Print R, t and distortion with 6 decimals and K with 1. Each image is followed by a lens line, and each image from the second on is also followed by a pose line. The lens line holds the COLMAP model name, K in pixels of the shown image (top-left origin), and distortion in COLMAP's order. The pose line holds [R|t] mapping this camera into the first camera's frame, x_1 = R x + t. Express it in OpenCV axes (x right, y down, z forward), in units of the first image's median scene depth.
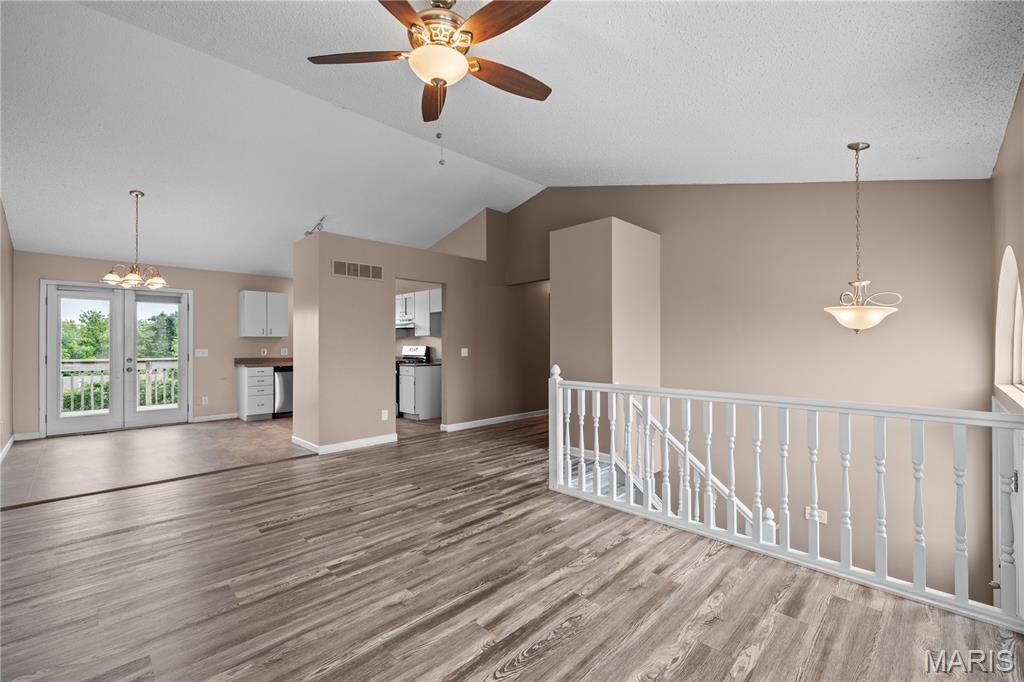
lens RADIAL K [[449.9, 0, 512.0], [0, 449.9, 341.0], [0, 0, 1]] dist [-0.001893, -0.000267]
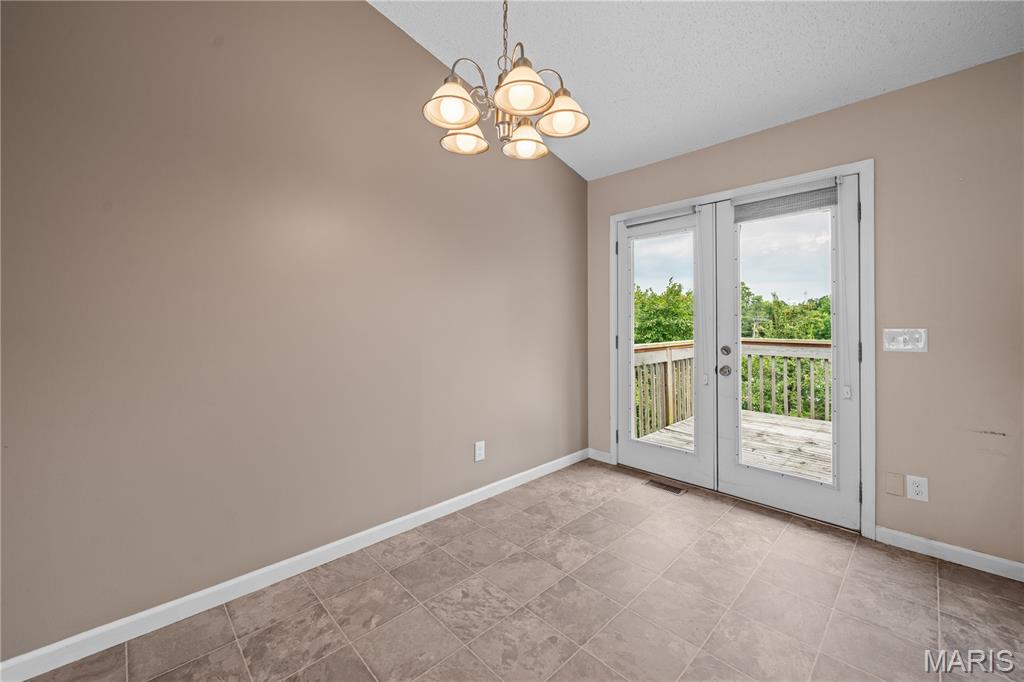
lens RADIAL K [[419.9, 0, 513.8], [0, 419.9, 321.1], [0, 0, 1]] dist [-0.001427, -0.000177]
pose [[-0.073312, 0.003055, -0.997304, -0.600824], [0.014820, 0.999888, 0.001973, 0.012523], [0.997199, -0.014635, -0.073349, 1.223773]]
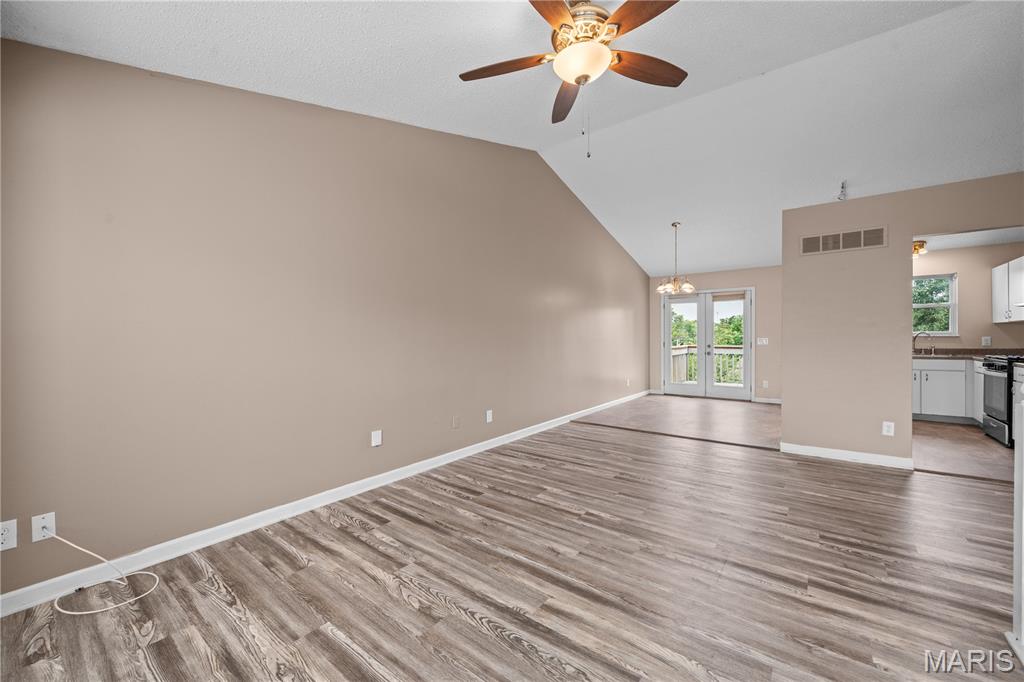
lens RADIAL K [[421.8, 0, 512.0], [0, 421.8, 341.0], [0, 0, 1]] dist [-0.001780, -0.000238]
pose [[0.082289, 0.011177, -0.996546, 0.509538], [0.014196, 0.999823, 0.012386, 0.005854], [0.996507, -0.015166, 0.082116, 0.482392]]
